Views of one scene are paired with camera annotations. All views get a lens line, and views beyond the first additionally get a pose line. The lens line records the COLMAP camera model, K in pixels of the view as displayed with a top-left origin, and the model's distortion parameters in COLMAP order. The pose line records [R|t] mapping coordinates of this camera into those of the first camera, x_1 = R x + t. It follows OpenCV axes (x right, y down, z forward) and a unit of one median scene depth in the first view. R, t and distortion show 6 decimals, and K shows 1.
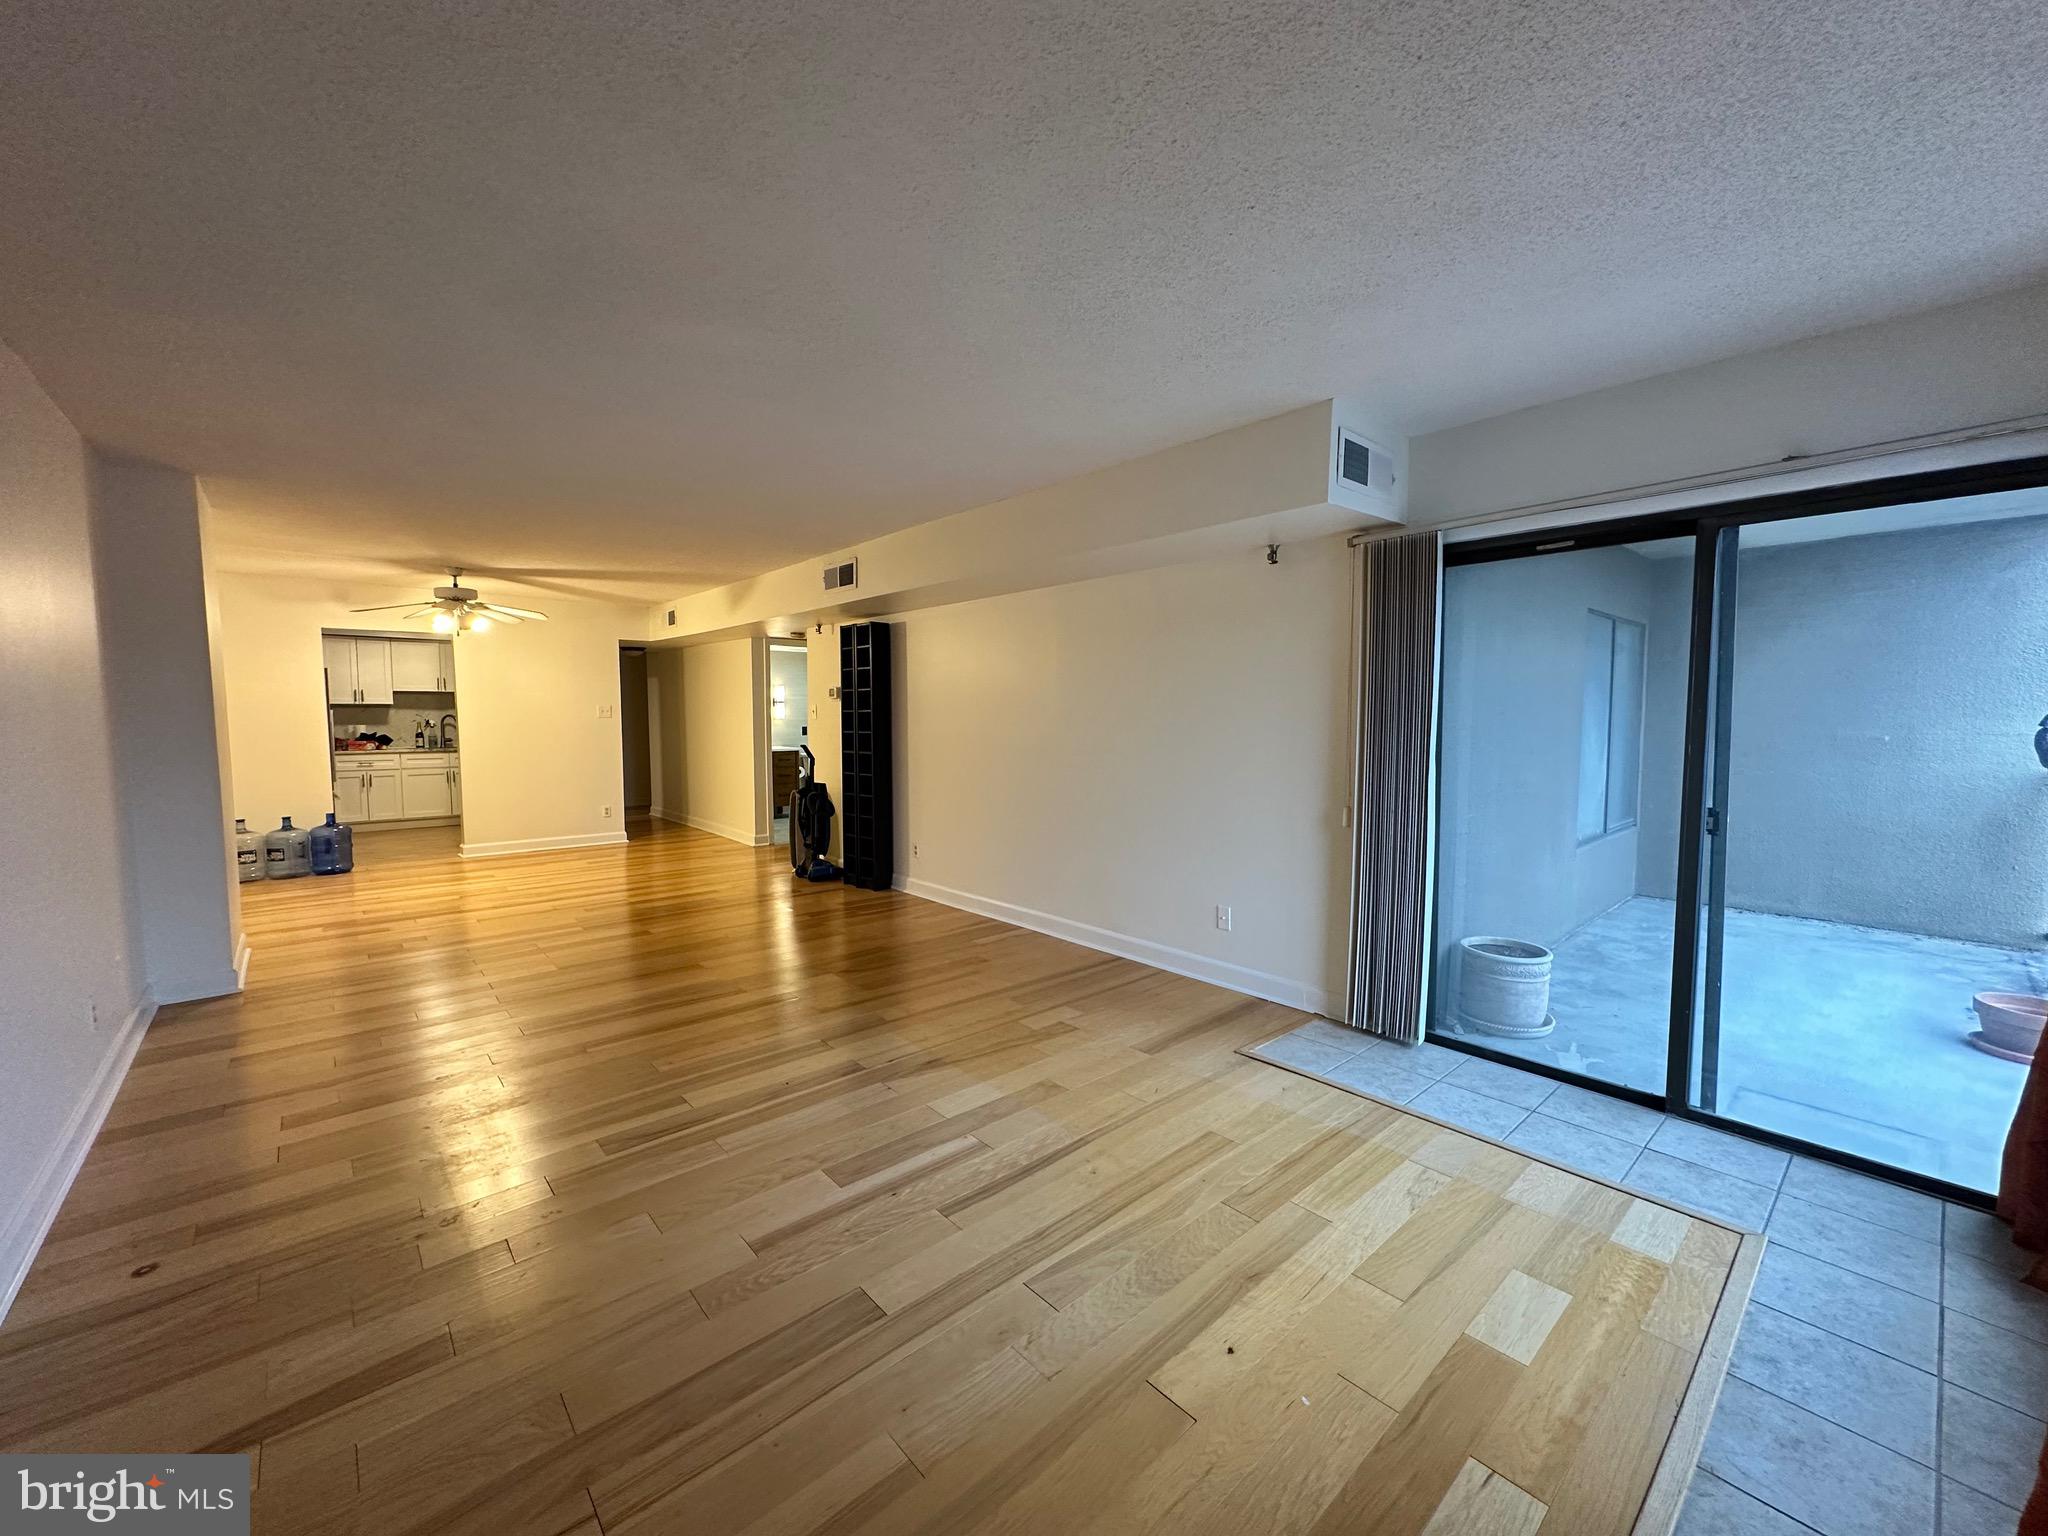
lens RADIAL K [[813.7, 0, 1023.9], [0, 813.7, 763.9], [0, 0, 1]] dist [-0.001956, 0.000200]
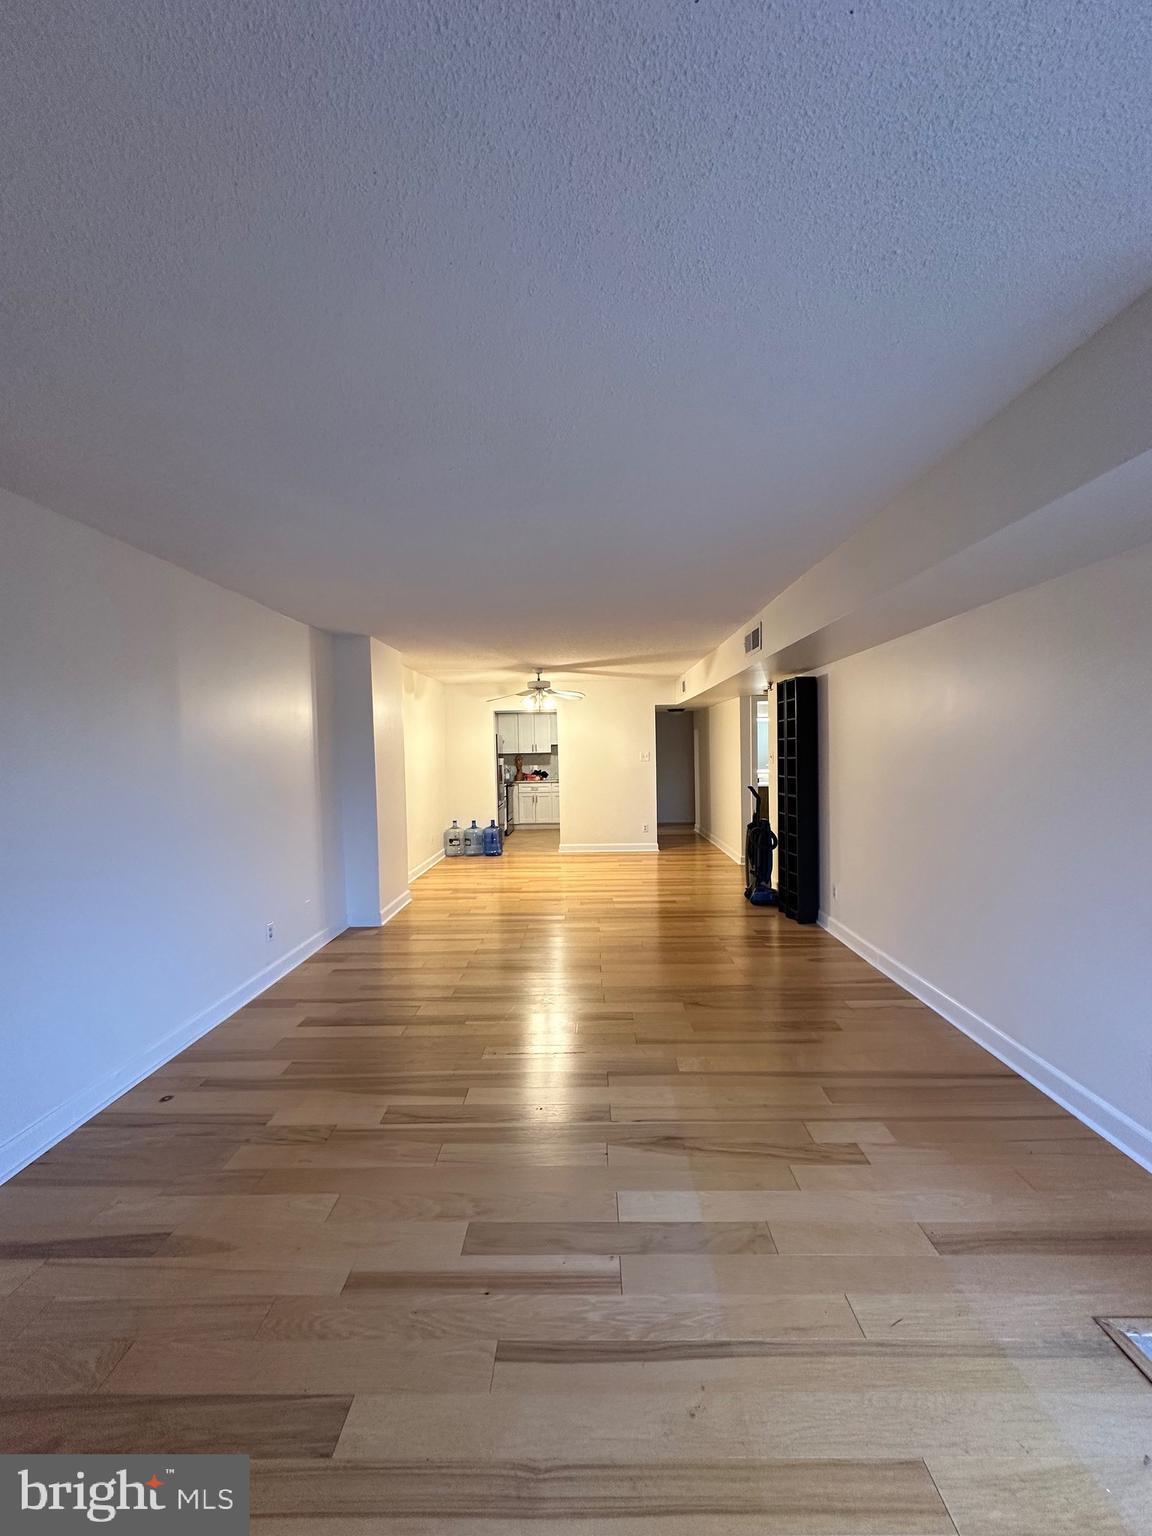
lens RADIAL K [[610.3, 0, 577.0], [0, 610.3, 766.4], [0, 0, 1]] dist [-0.001956, 0.000200]
pose [[0.736815, 0.001842, -0.676092, 0.171430], [-0.024078, 0.999433, -0.023517, -0.031409], [0.675666, 0.033606, 0.736441, 0.225603]]
